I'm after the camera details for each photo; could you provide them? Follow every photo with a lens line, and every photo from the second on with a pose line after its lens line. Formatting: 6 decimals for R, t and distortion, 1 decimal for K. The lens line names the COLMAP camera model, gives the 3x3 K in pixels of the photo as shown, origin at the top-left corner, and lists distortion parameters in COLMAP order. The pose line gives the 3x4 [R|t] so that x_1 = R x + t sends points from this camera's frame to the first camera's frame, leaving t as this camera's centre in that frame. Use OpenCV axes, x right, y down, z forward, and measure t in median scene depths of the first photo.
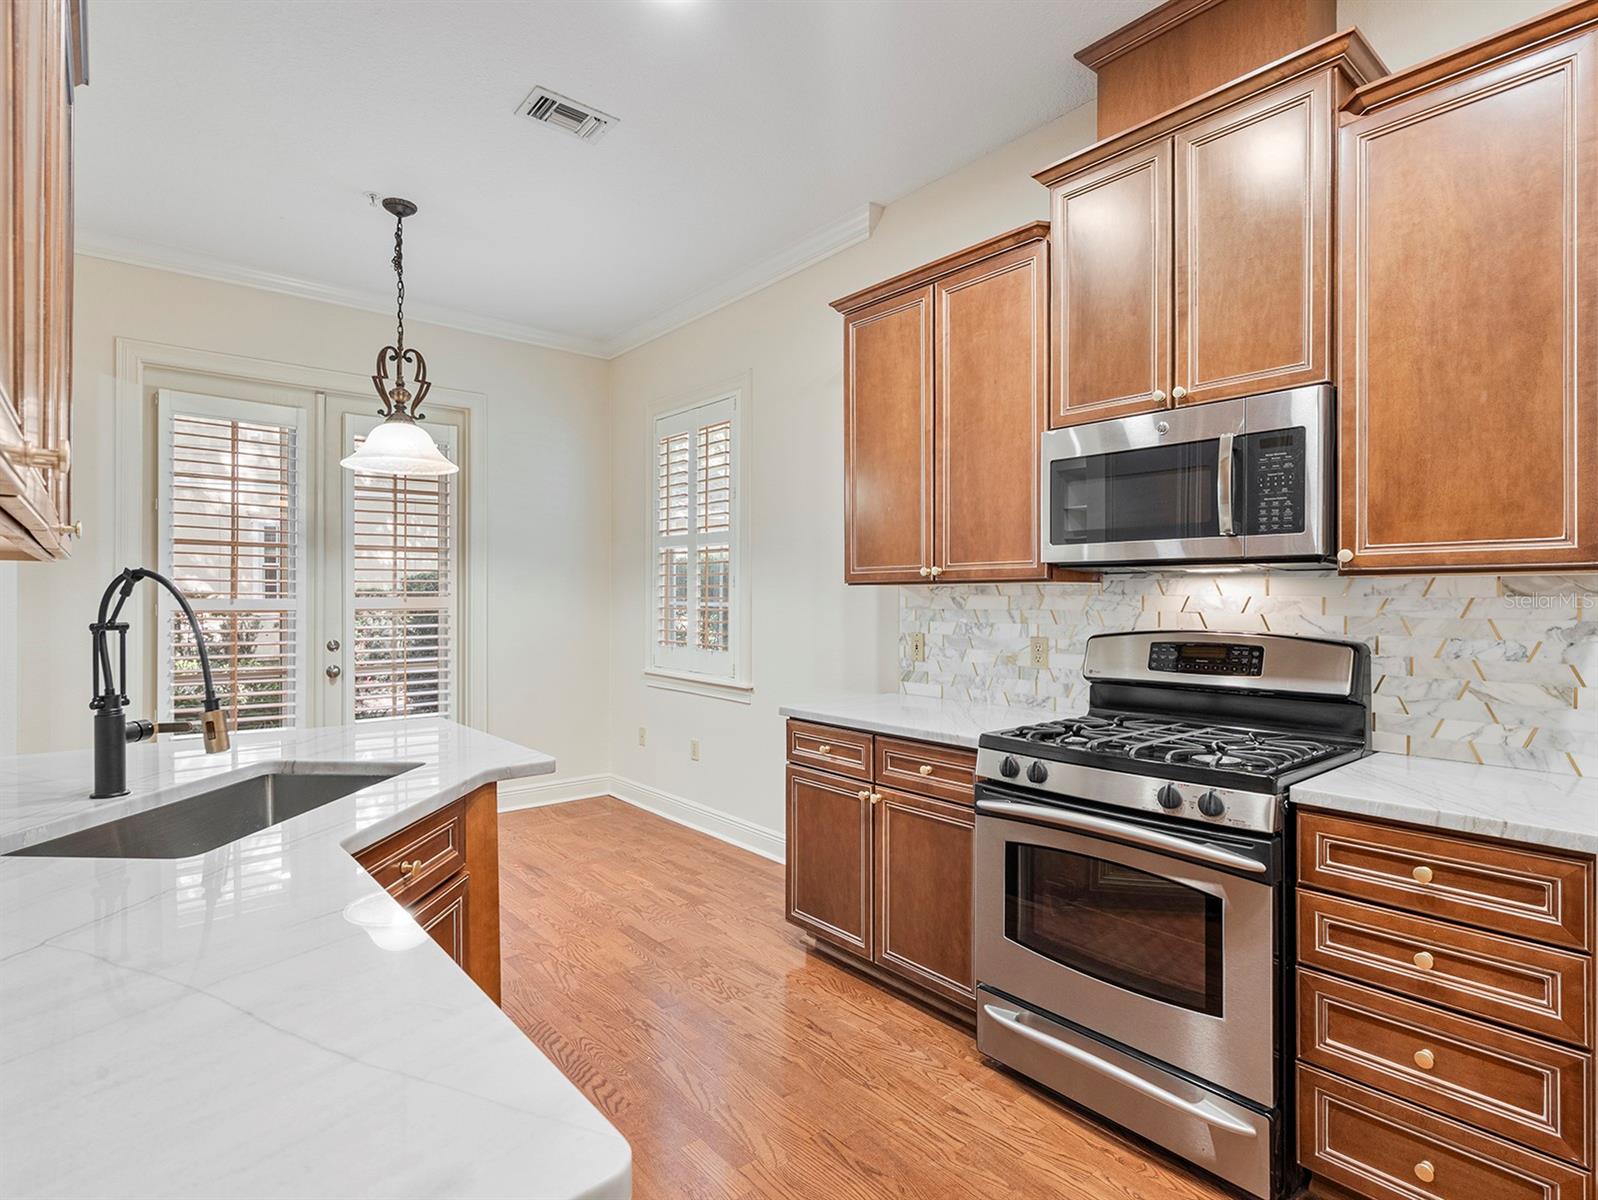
lens RADIAL K [[824.8, 0, 793.3], [0, 824.8, 598.2], [0, 0, 1]] dist [-0.000800, -0.000112]
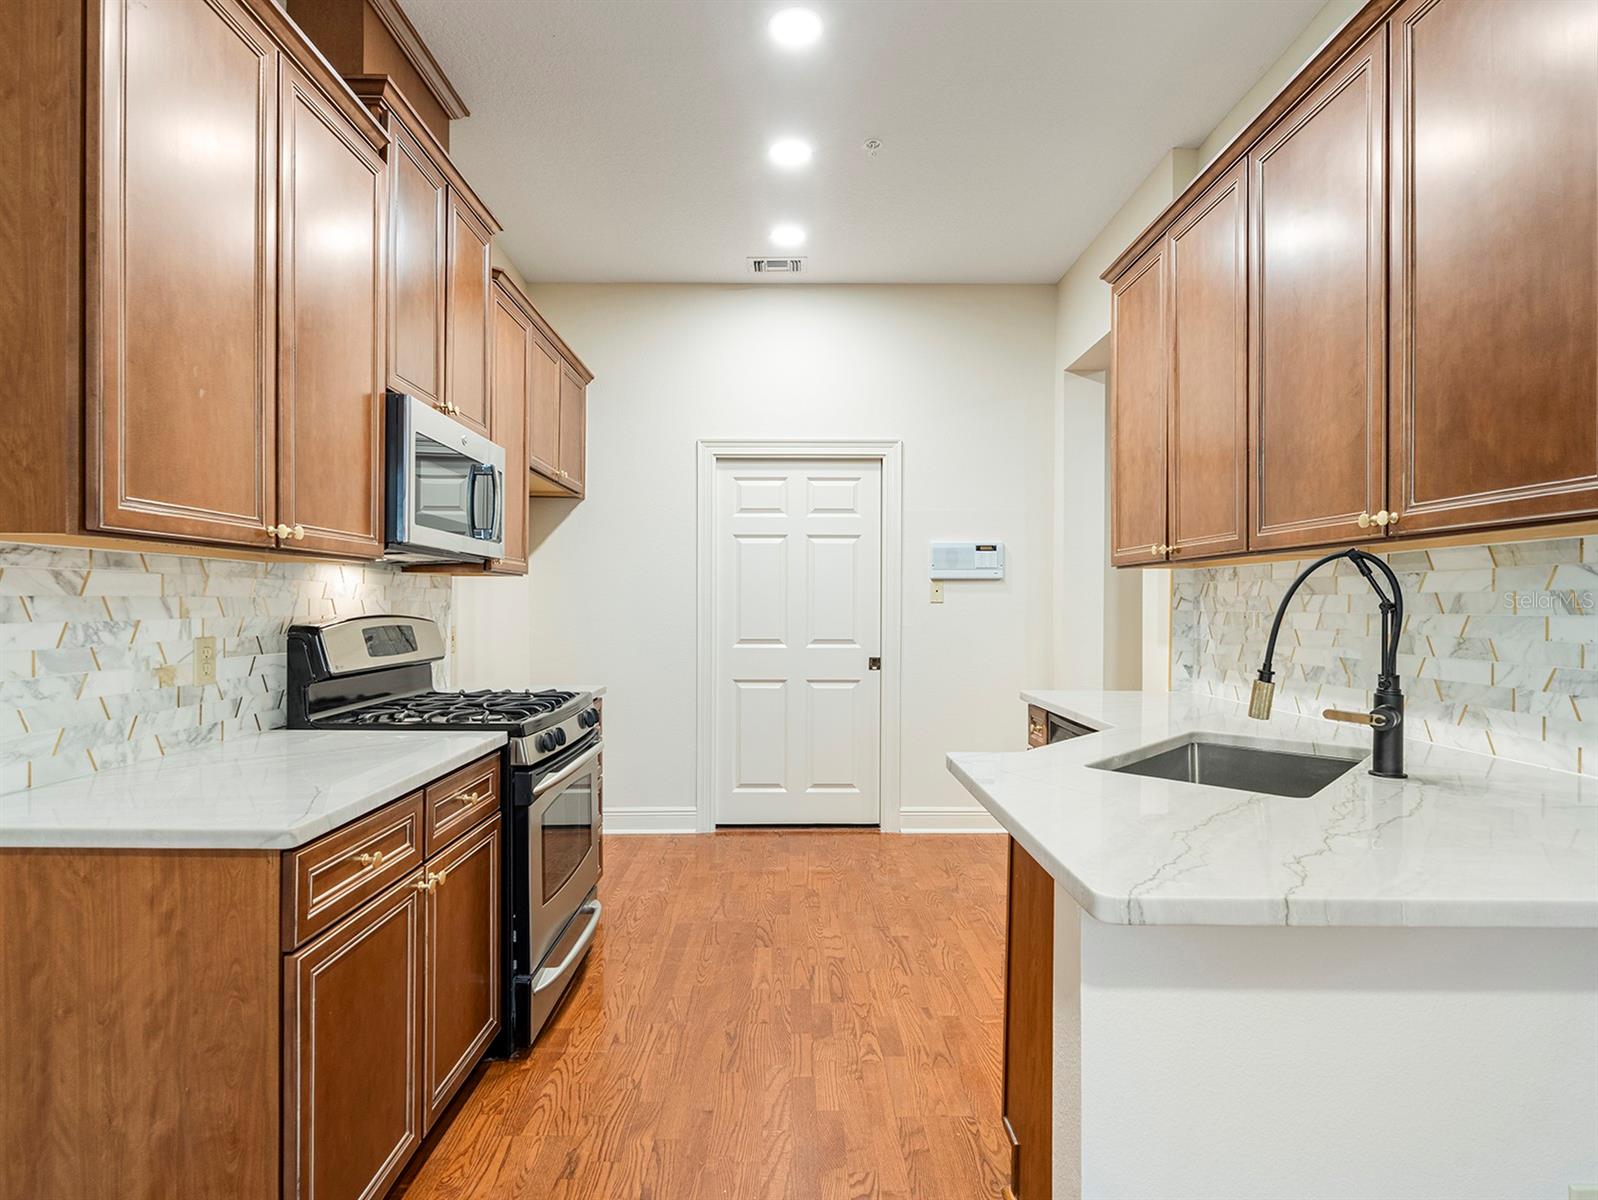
lens RADIAL K [[824.8, 0, 794.4], [0, 824.8, 602.9], [0, 0, 1]] dist [-0.000800, -0.000112]
pose [[-0.770468, -0.002537, 0.637473, -0.487652], [-0.003938, 0.999992, -0.000780, 0.017551], [-0.637466, -0.003111, -0.770472, 1.188942]]
